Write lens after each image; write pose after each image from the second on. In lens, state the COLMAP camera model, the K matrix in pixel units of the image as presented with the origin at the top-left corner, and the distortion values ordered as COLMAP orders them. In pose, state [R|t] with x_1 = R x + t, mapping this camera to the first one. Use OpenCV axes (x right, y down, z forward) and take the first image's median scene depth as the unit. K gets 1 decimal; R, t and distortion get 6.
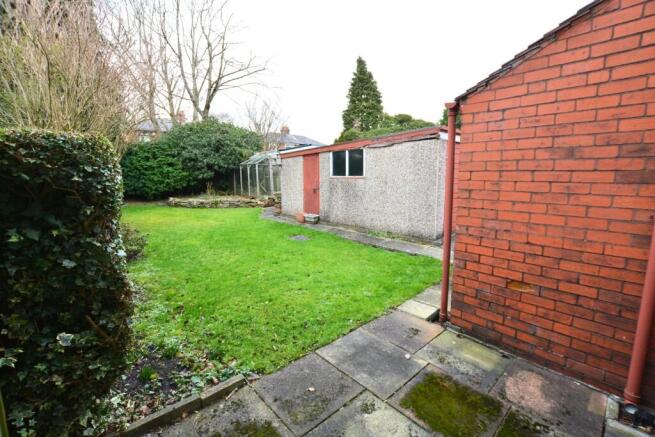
lens RADIAL K [[290.8, 0, 328.1], [0, 290.8, 217.4], [0, 0, 1]] dist [-0.028355, -0.000023]
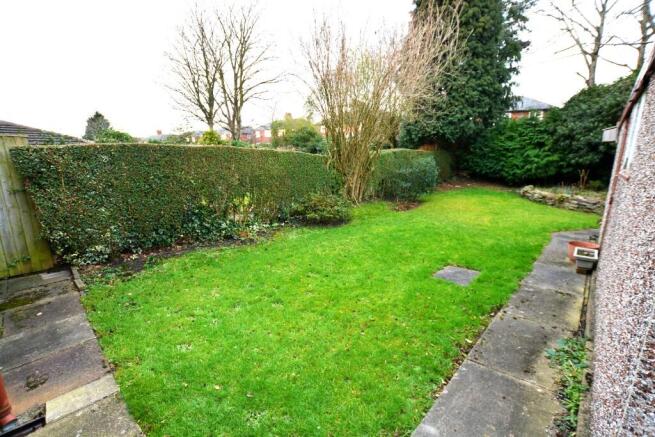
lens RADIAL K [[290.8, 0, 327.7], [0, 290.8, 218.5], [0, 0, 1]] dist [-0.028355, -0.000023]
pose [[0.091058, 0.219046, -0.971456, 0.426161], [-0.155987, 0.966605, 0.203331, -0.111916], [0.983553, 0.133020, 0.122185, 0.712833]]
